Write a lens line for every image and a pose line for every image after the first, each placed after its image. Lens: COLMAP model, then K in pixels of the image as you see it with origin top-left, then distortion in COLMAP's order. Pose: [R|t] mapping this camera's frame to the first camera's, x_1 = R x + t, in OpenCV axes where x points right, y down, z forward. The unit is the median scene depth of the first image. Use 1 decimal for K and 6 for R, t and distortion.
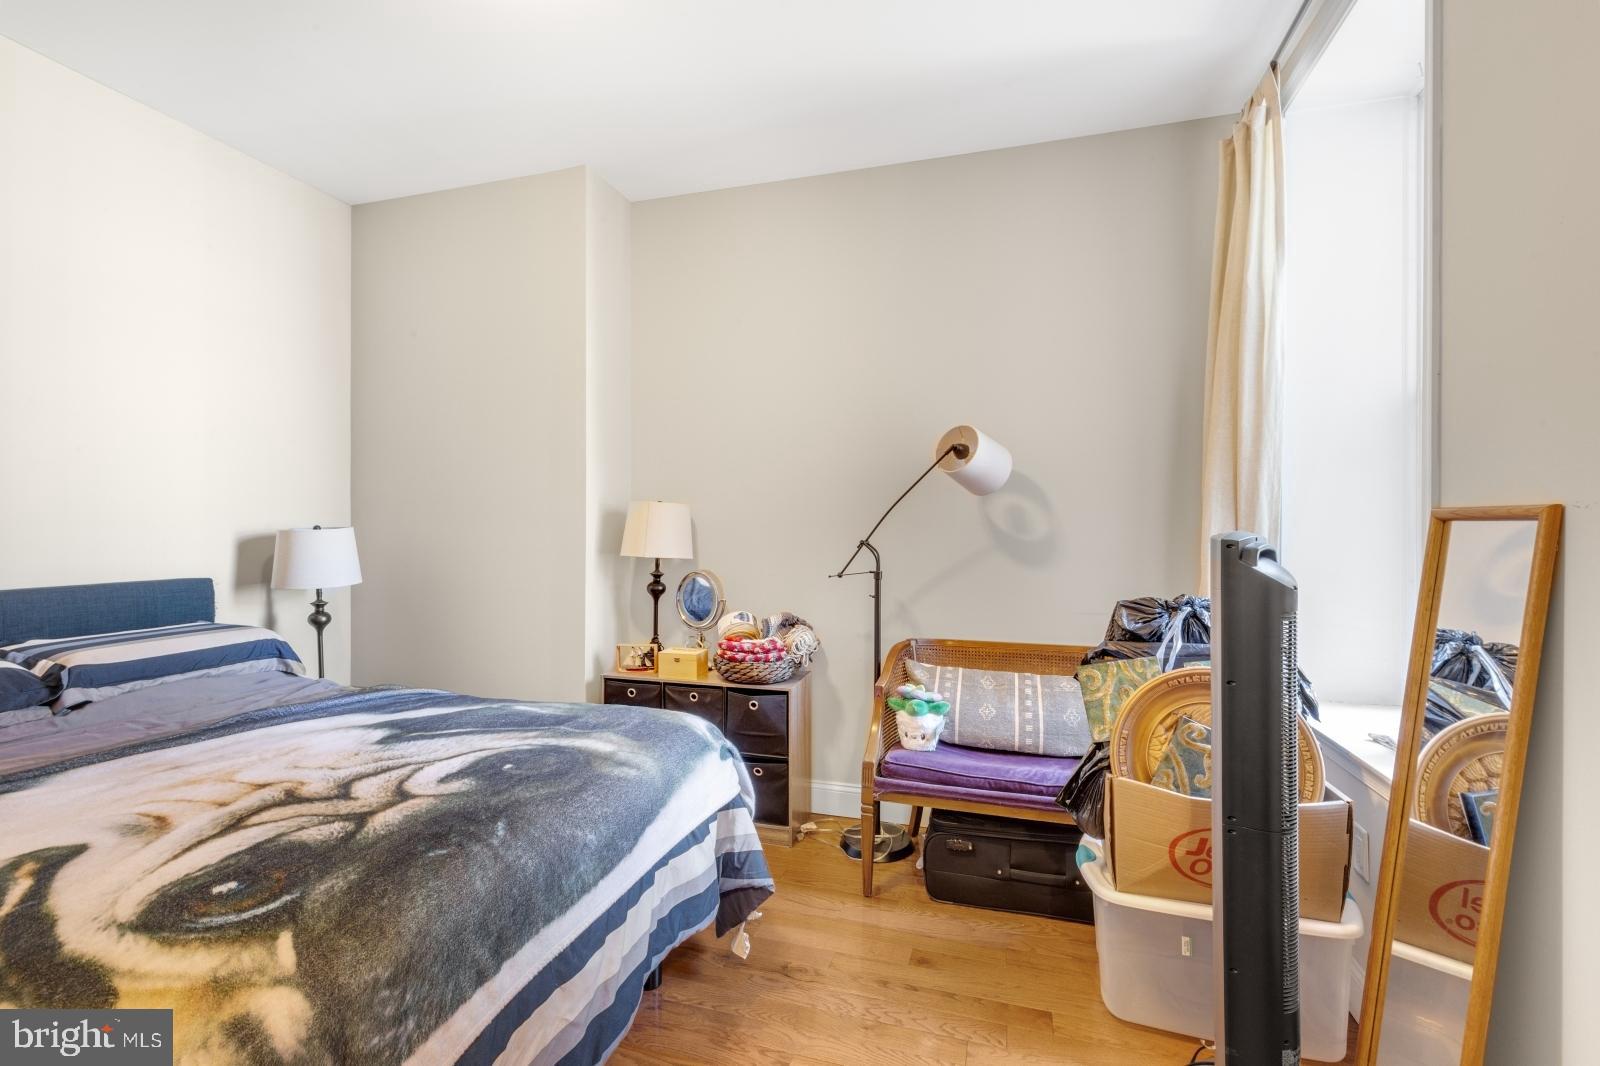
lens RADIAL K [[715.5, 0, 796.3], [0, 715.5, 521.8], [0, 0, 1]] dist [0.005355, -0.001026]
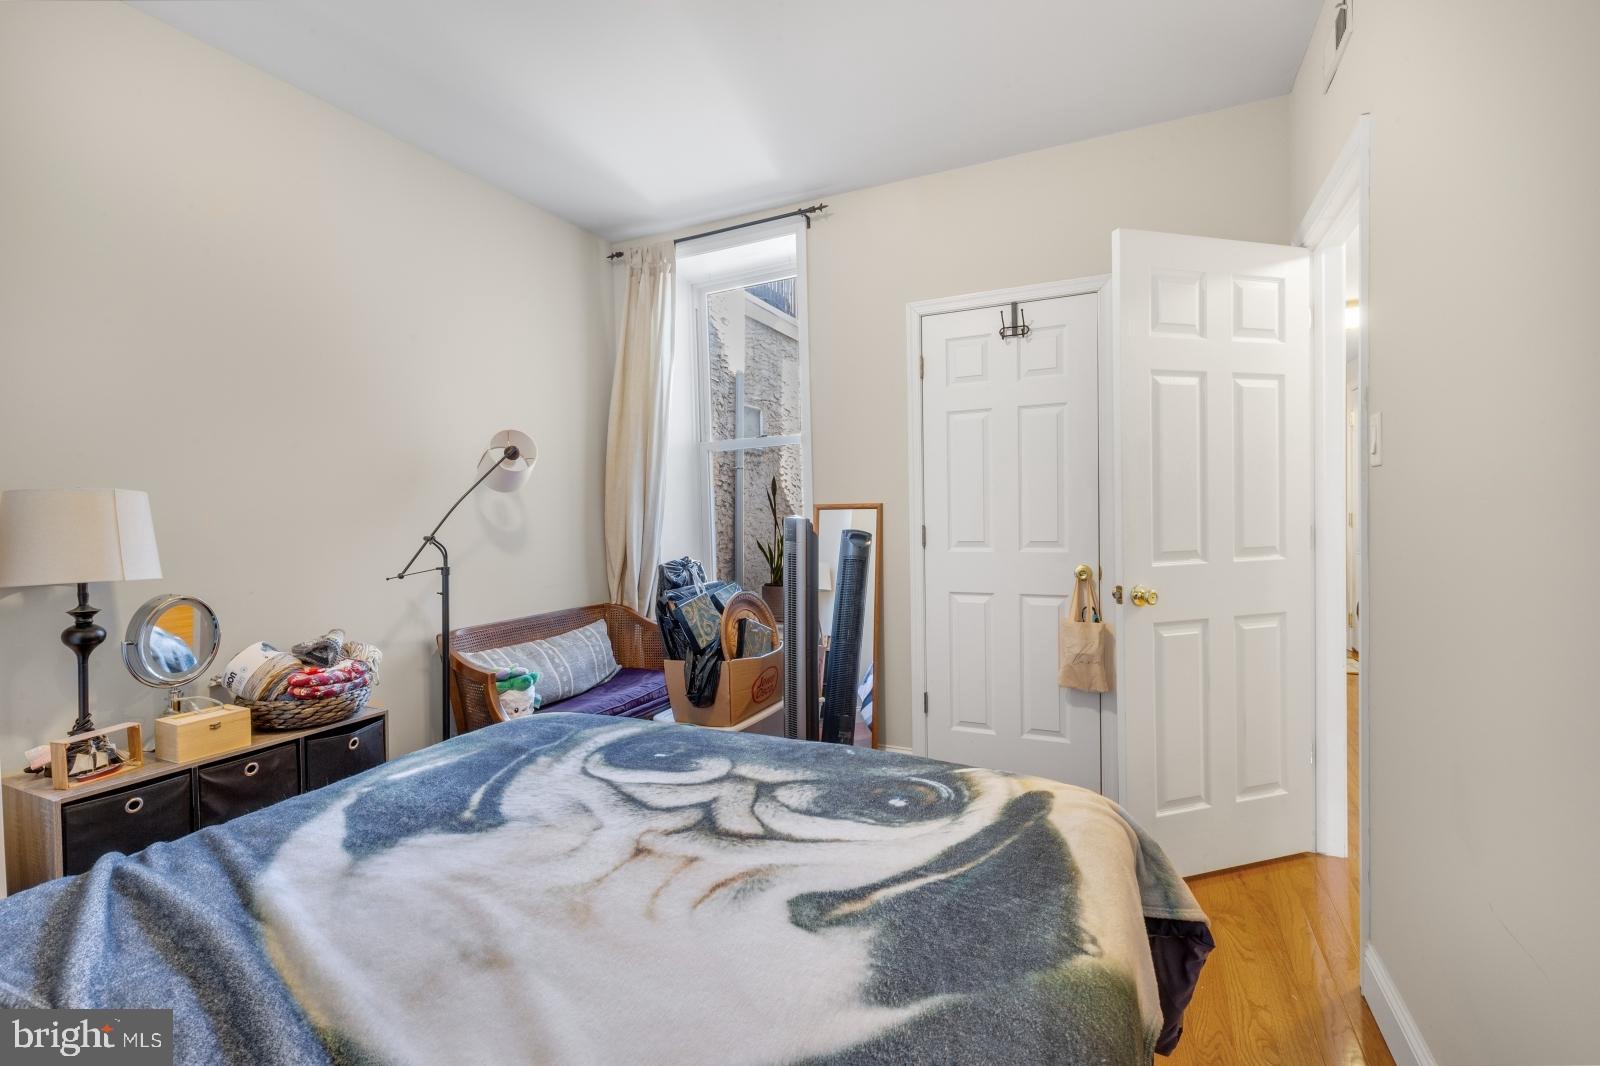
lens RADIAL K [[715.5, 0, 787.1], [0, 715.5, 526.5], [0, 0, 1]] dist [0.005355, -0.001026]
pose [[0.163067, -0.025541, 0.986284, -1.142458], [0.018201, 0.999573, 0.022876, -0.001027], [-0.986447, 0.014221, 0.163462, 0.548707]]
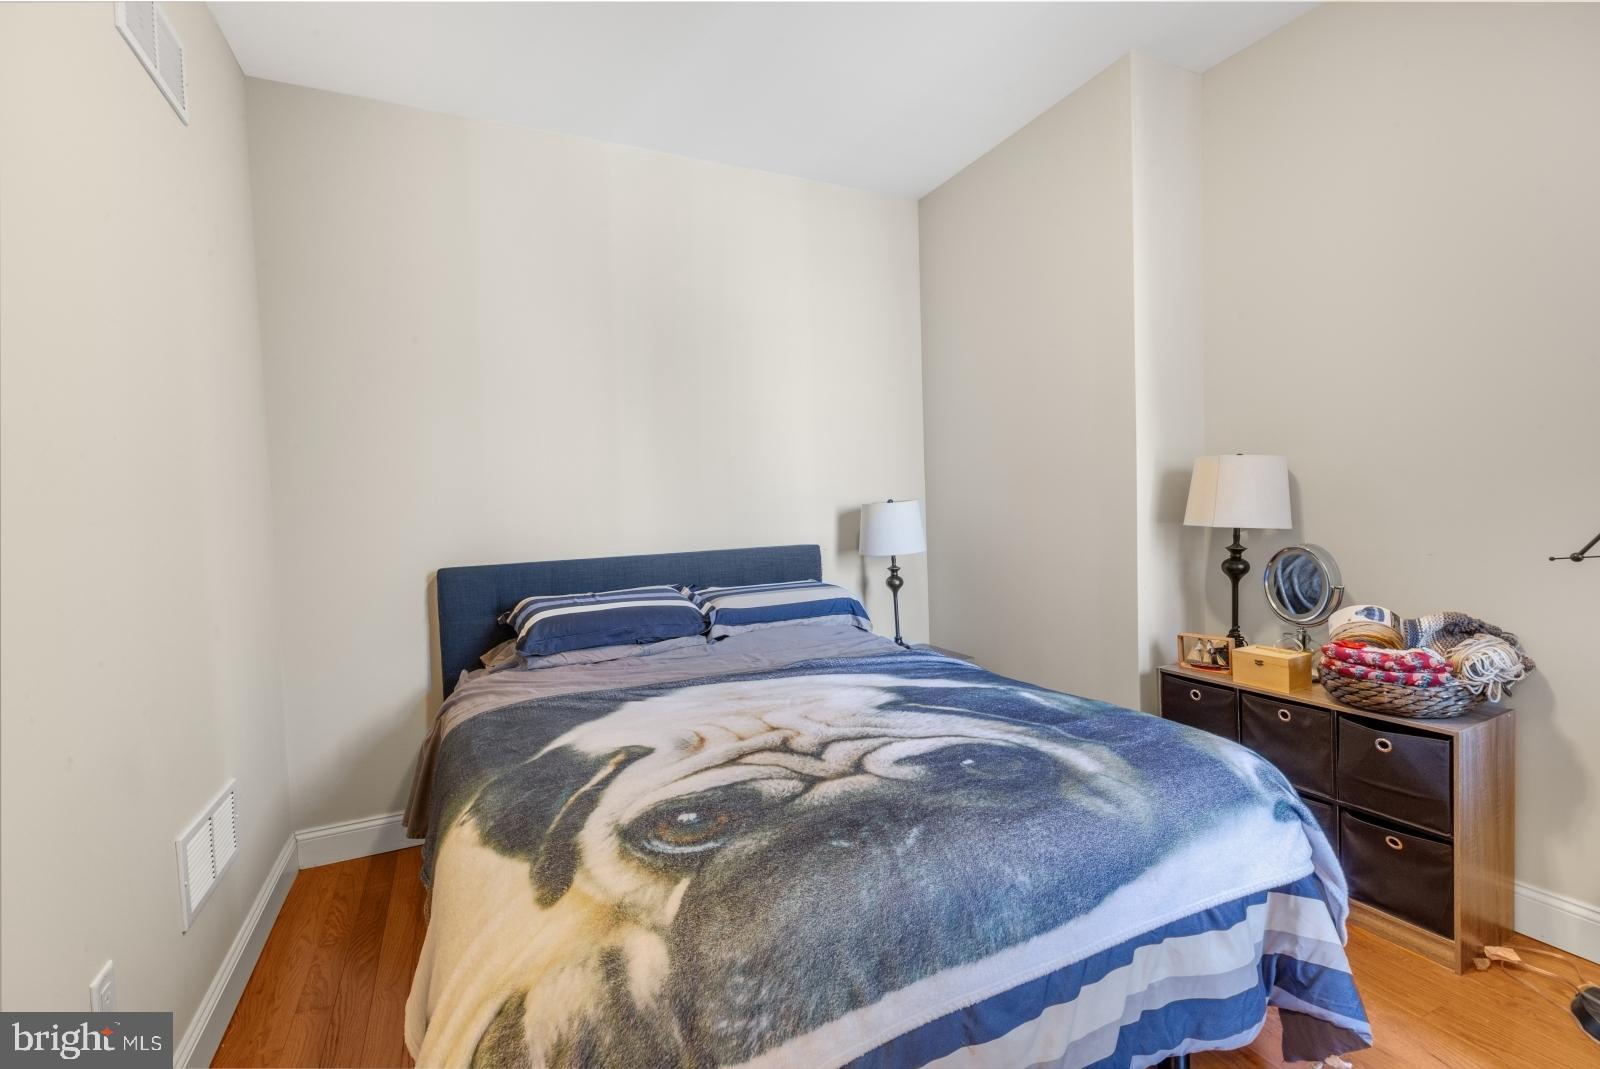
lens RADIAL K [[715.5, 0, 801.0], [0, 715.5, 536.1], [0, 0, 1]] dist [0.005355, -0.001026]
pose [[0.677540, 0.007489, -0.735448, 0.095505], [0.040106, 0.998084, 0.047112, 0.006749], [0.734391, -0.061417, 0.675942, 0.215409]]
